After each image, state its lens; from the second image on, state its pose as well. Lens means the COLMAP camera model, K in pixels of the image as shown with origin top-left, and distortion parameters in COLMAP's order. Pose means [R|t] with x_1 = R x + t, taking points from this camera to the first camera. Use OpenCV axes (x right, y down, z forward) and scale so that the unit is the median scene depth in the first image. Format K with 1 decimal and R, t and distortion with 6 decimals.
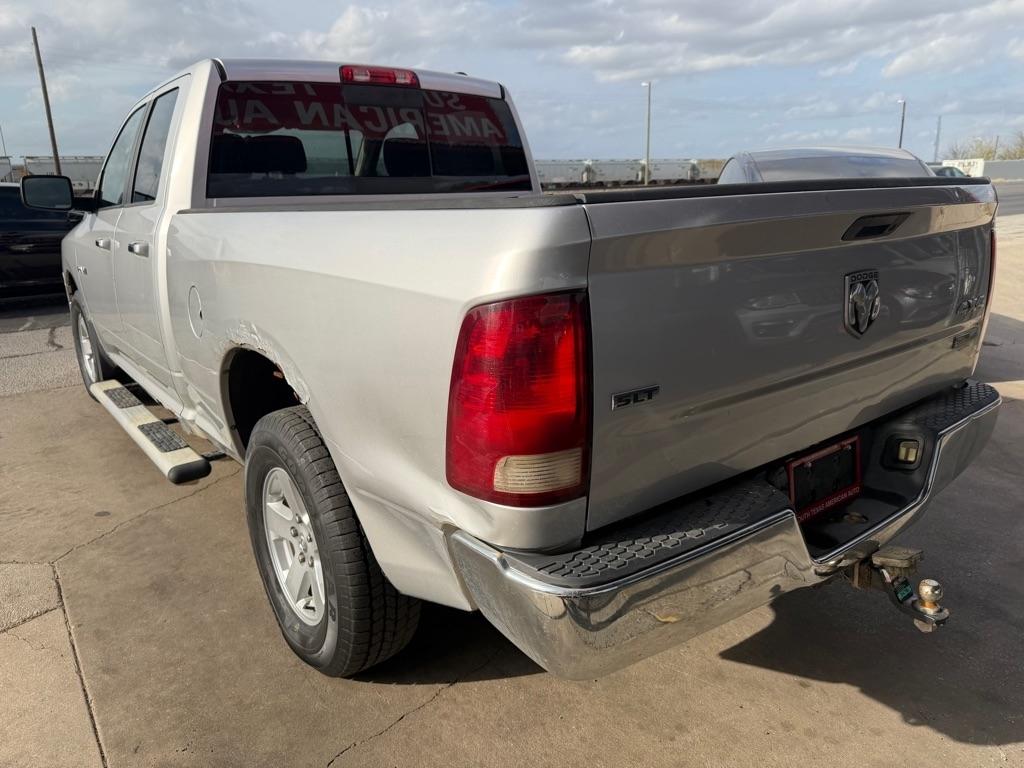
lens RADIAL K [[722.3, 0, 502.8], [0, 722.3, 373.8], [0, 0, 1]] dist [0.023610, -0.029166]
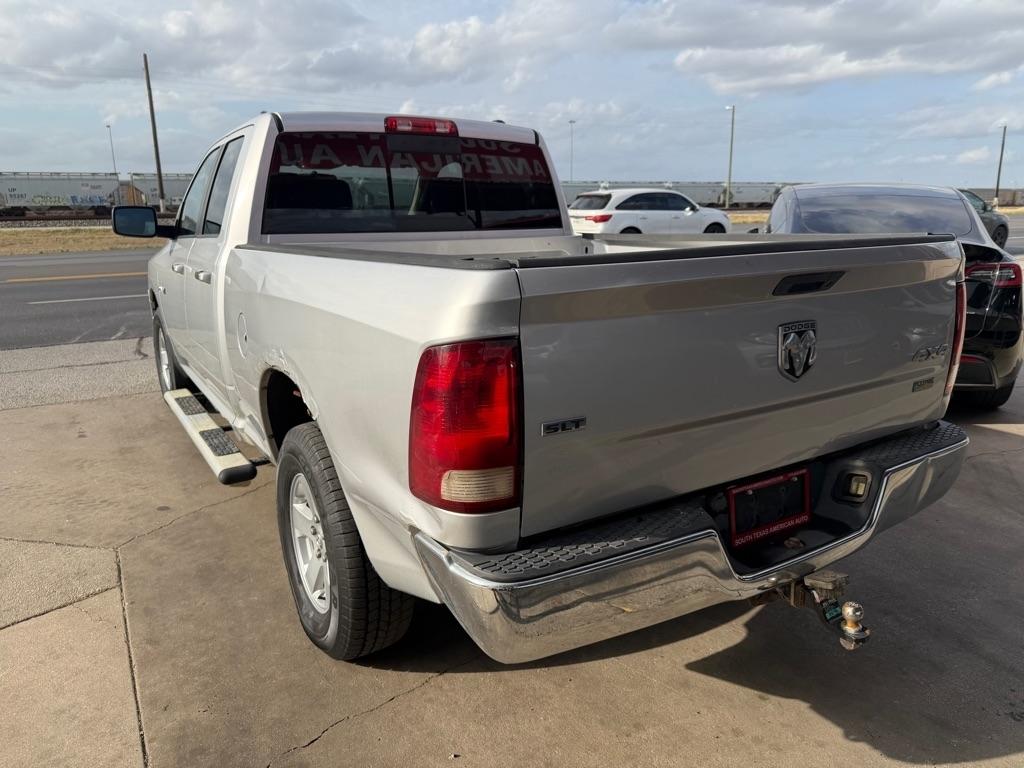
lens RADIAL K [[723.8, 0, 520.5], [0, 723.8, 372.6], [0, 0, 1]] dist [0.030318, -0.039228]
pose [[0.995806, 0.035355, -0.084377, 0.132684], [-0.037592, 0.998979, -0.025066, -0.015300], [0.083405, 0.028133, 0.996119, -0.128408]]
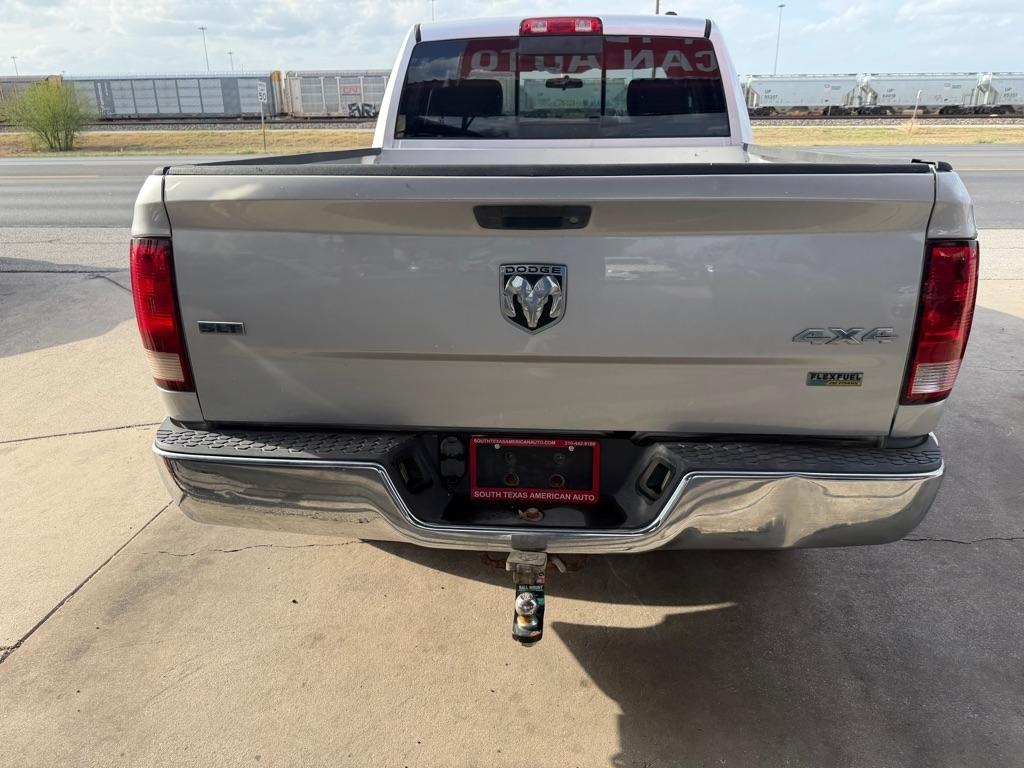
lens RADIAL K [[721.6, 0, 553.4], [0, 721.6, 367.7], [0, 0, 1]] dist [0.072835, -0.000756]
pose [[0.748448, 0.235916, -0.619814, 0.915376], [-0.175359, 0.971726, 0.158109, -0.132118], [0.639589, -0.009647, 0.768656, 0.231621]]
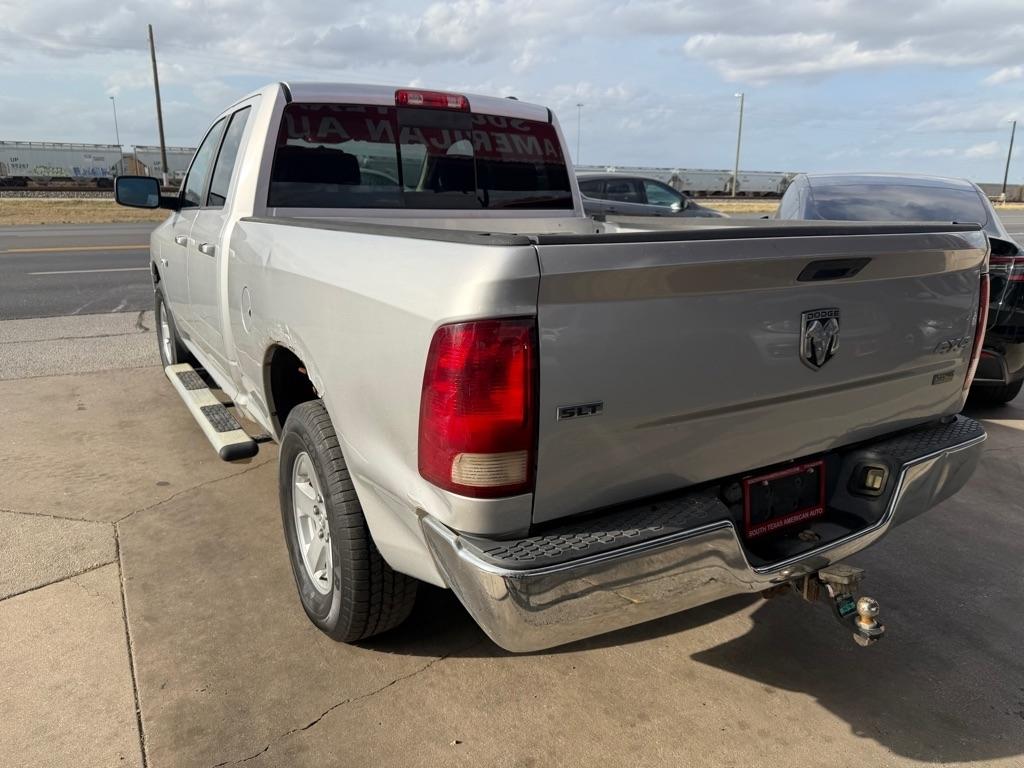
lens RADIAL K [[723.8, 0, 520.5], [0, 723.8, 372.6], [0, 0, 1]] dist [0.030318, -0.039228]
pose [[0.994561, 0.062325, -0.083450, 0.114627], [-0.062831, 0.998018, -0.003452, -0.011755], [0.083069, 0.008677, 0.996506, -0.103194]]
